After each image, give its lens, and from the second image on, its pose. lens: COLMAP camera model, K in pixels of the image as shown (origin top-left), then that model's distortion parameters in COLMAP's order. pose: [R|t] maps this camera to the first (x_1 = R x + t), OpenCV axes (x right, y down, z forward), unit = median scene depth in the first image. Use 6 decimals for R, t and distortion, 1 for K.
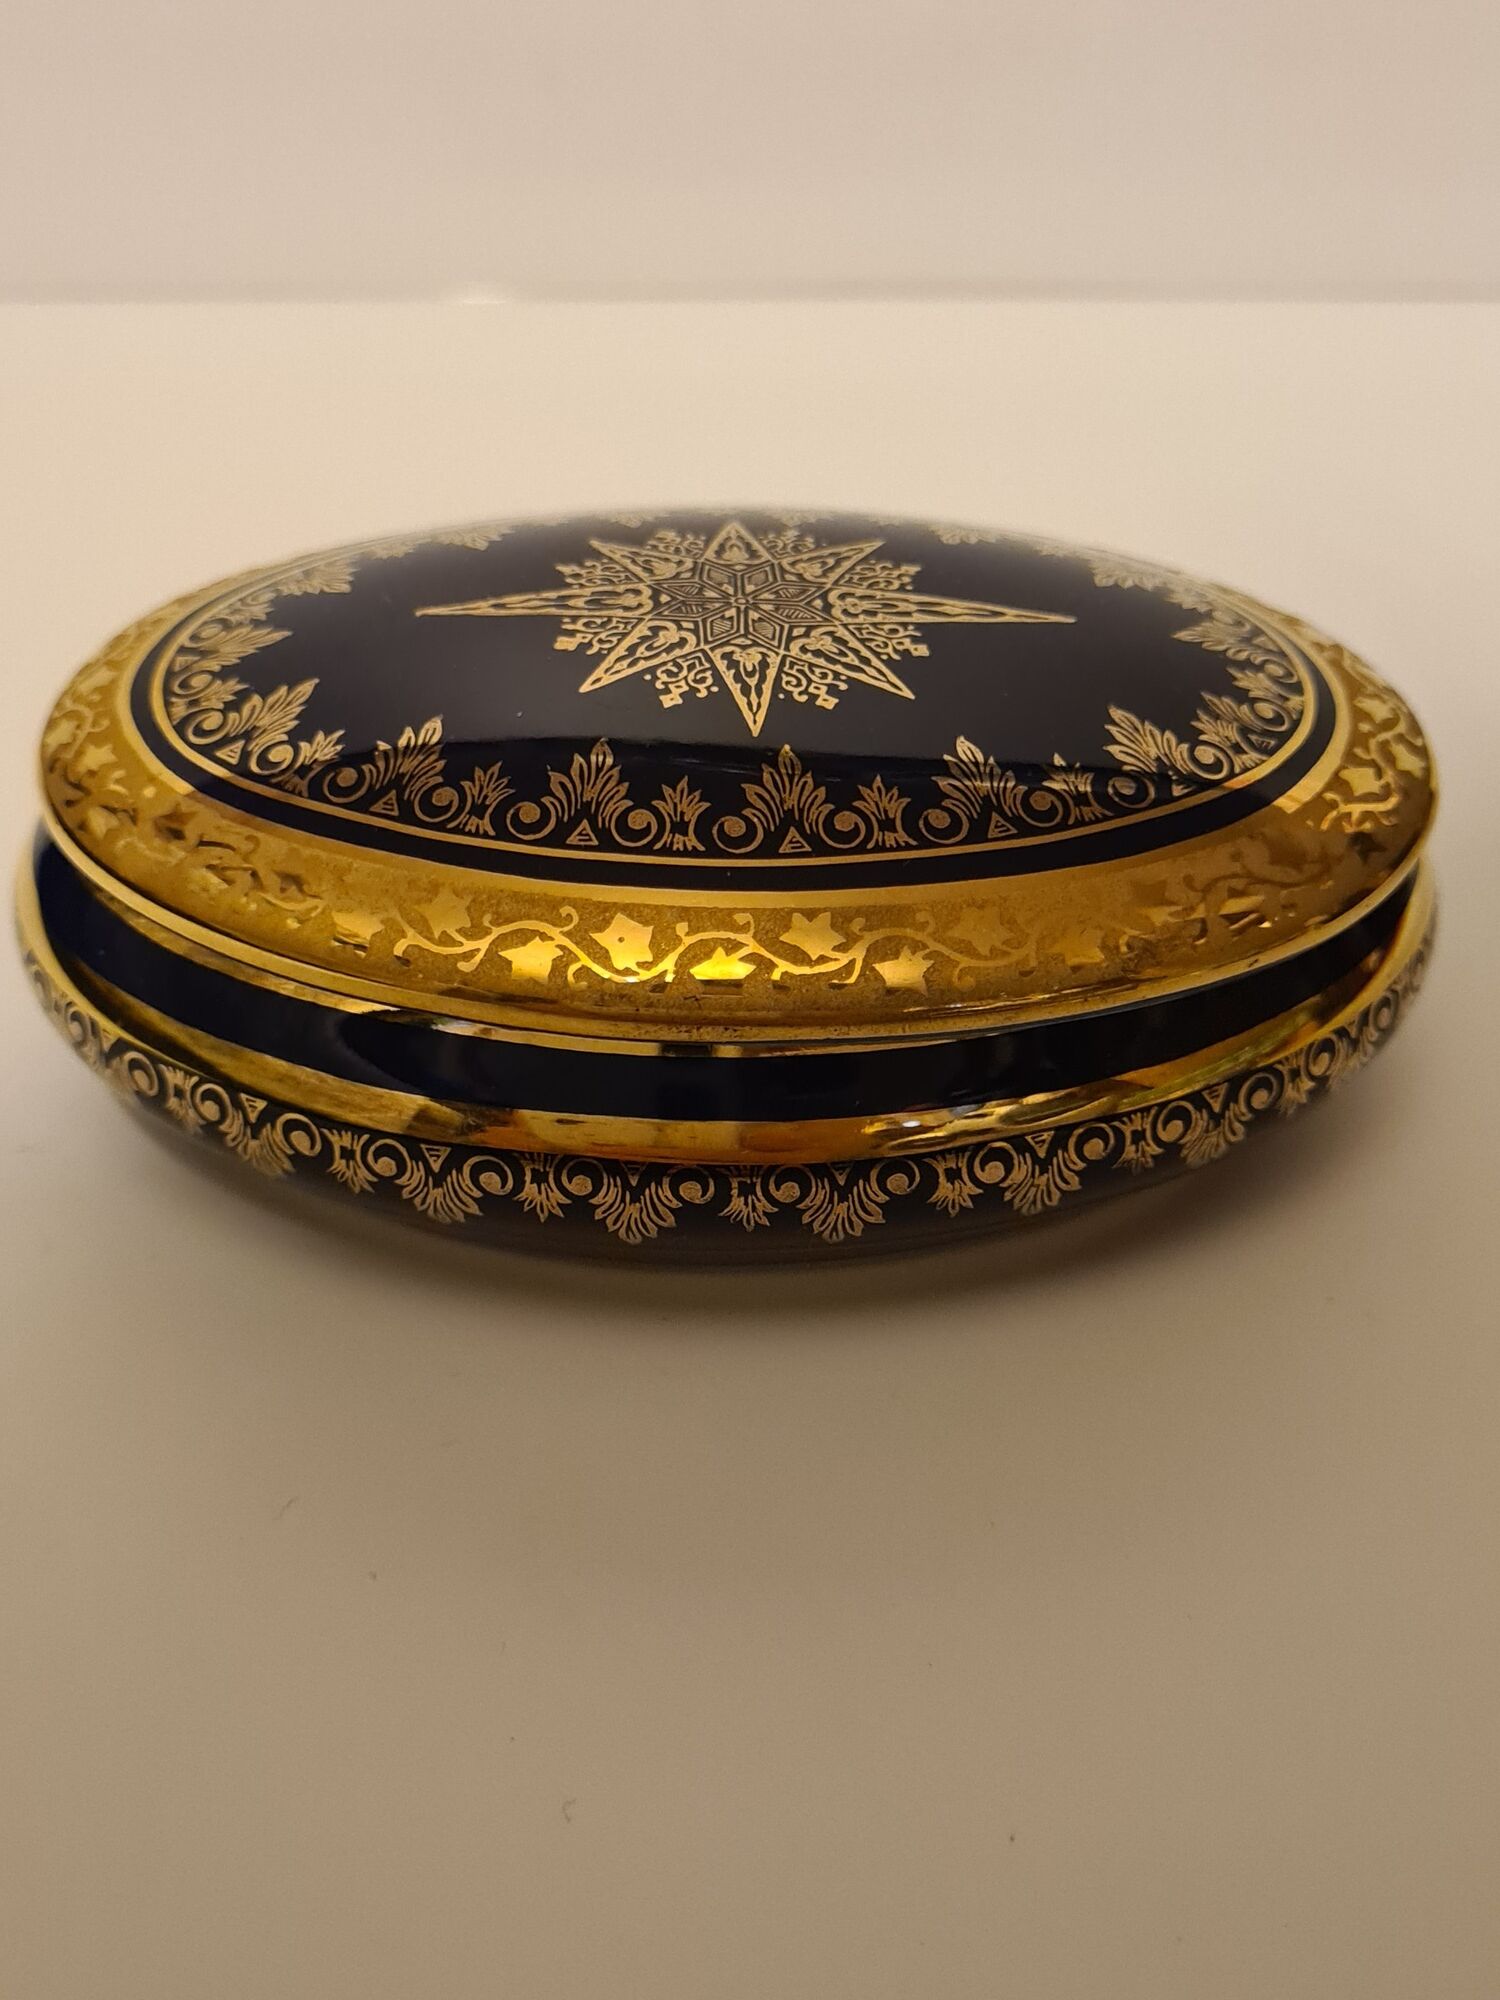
lens RADIAL K [[2593.1, 0, 734.1], [0, 2593.1, 991.5], [0, 0, 1]] dist [-0.051512, 0.000000]
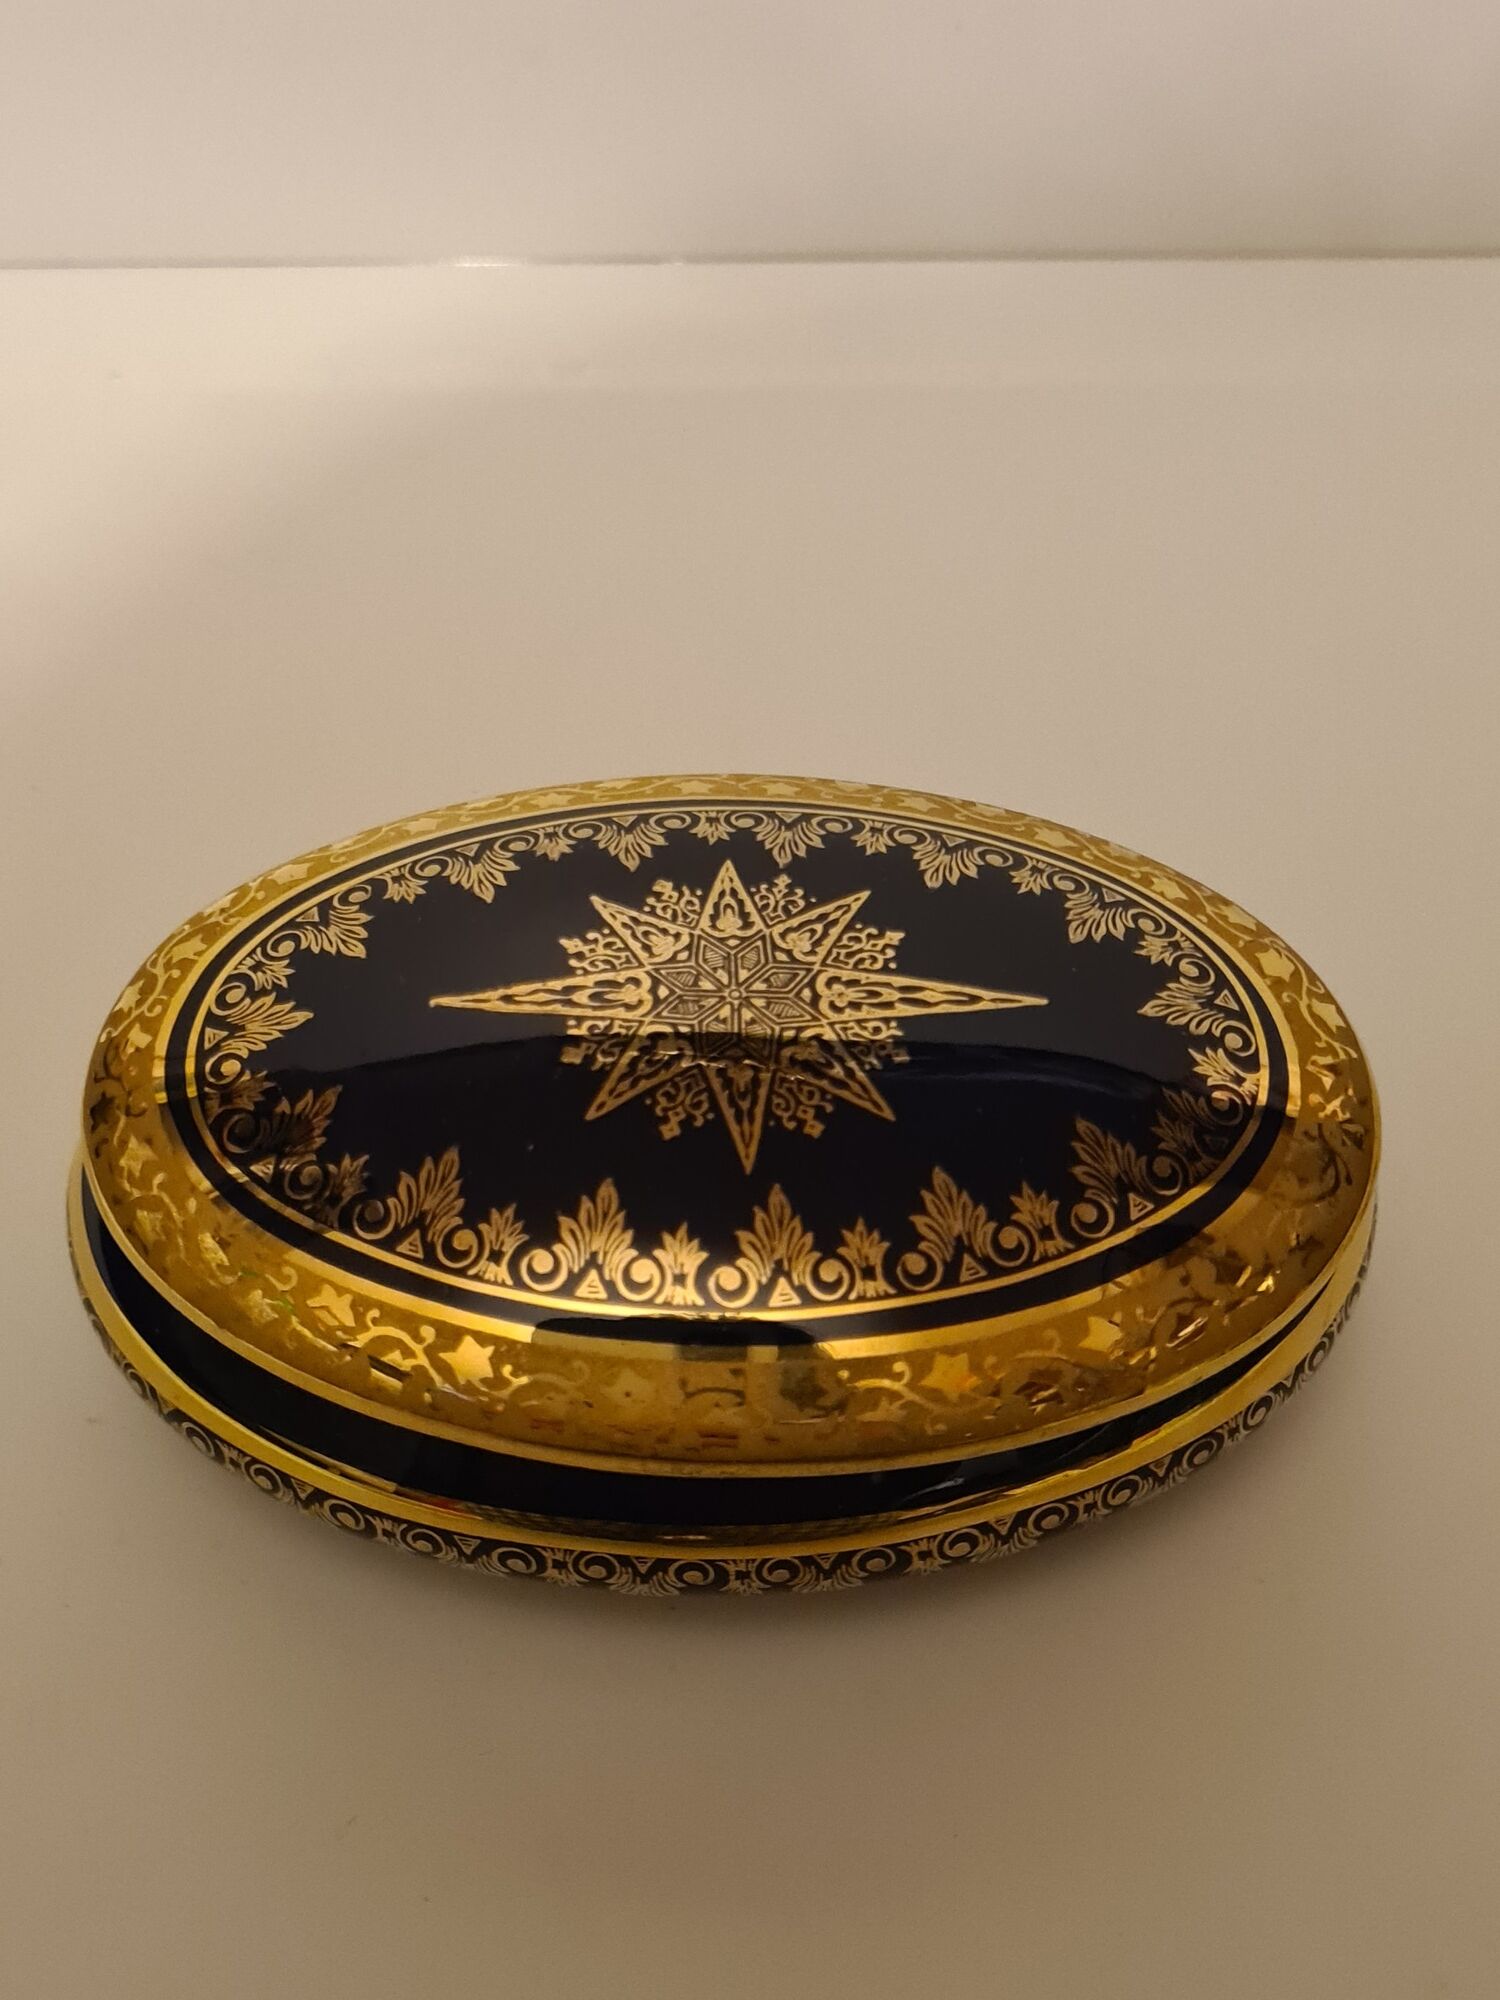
lens RADIAL K [[2593.1, 0, 763.1], [0, 2593.1, 996.2], [0, 0, 1]] dist [-0.051512, 0.000000]
pose [[0.999946, -0.006842, 0.007883, 0.006289], [0.004798, 0.971989, 0.234977, -0.420493], [-0.009270, -0.234927, 0.971969, -0.039558]]
